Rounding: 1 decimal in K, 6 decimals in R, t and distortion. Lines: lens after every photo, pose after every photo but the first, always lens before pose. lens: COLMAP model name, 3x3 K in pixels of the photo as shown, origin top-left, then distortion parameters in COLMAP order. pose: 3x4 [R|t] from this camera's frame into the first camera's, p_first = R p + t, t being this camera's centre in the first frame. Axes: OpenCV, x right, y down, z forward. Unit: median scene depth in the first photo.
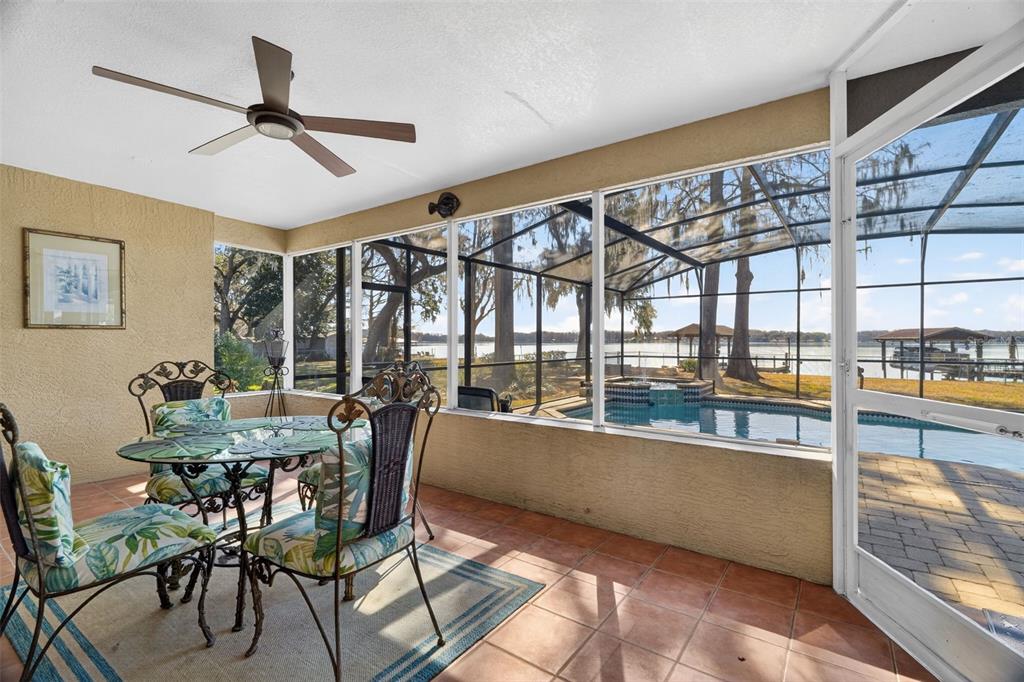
lens RADIAL K [[468.8, 0, 512.8], [0, 468.8, 340.8], [0, 0, 1]] dist [-0.009970, 0.002366]
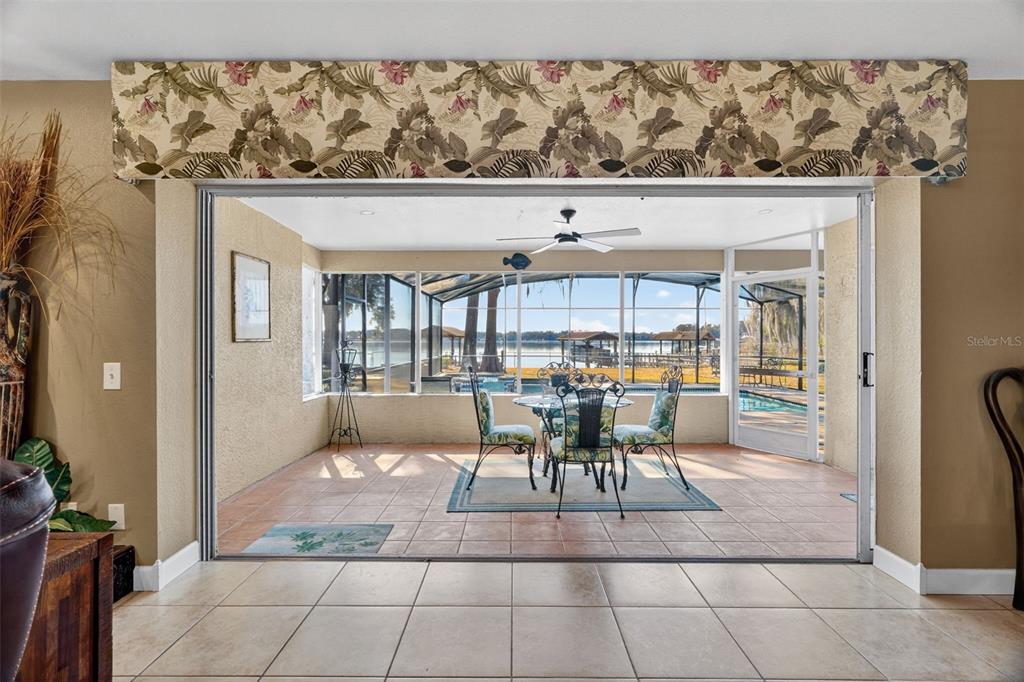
lens RADIAL K [[468.8, 0, 510.7], [0, 468.8, 339.6], [0, 0, 1]] dist [-0.009970, 0.002366]
pose [[0.822258, -0.004529, 0.569097, -0.108803], [0.005905, 0.999982, -0.000575, -0.002890], [-0.569084, 0.003834, 0.822270, -0.027012]]
